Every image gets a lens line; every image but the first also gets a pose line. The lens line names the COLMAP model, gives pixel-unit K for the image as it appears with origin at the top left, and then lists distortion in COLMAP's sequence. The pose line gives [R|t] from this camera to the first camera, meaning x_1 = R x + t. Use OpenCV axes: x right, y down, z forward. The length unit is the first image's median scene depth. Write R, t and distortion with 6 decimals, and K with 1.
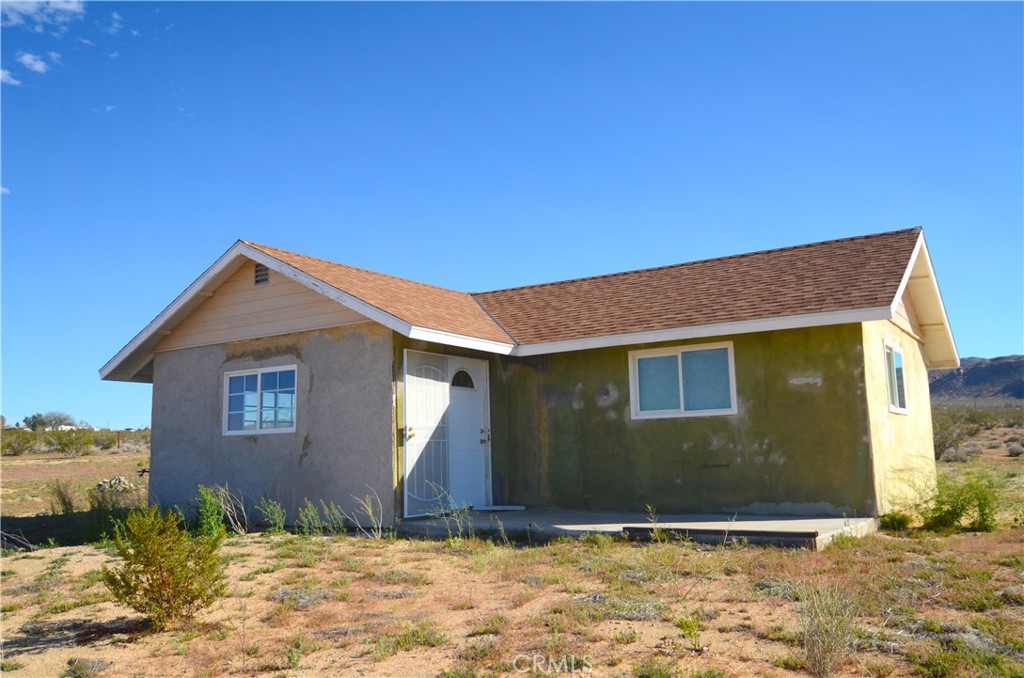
lens RADIAL K [[849.8, 0, 512.0], [0, 849.8, 339.0], [0, 0, 1]] dist [0.000257, -0.000604]
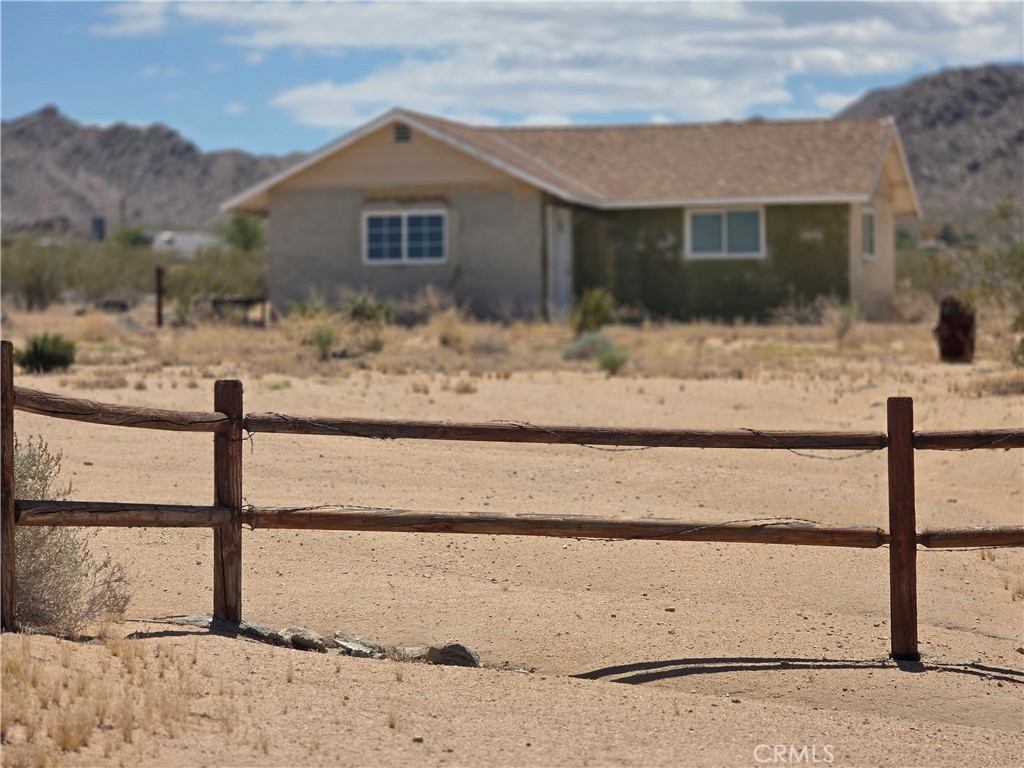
lens RADIAL K [[3406.9, 0, 512.0], [0, 3406.9, 384.0], [0, 0, 1]] dist [0.382105, -3.296046]
pose [[0.942611, 0.013181, 0.333633, -1.885224], [-0.055511, 0.991501, 0.117661, -0.323530], [-0.329246, -0.129429, 0.935331, -3.920384]]
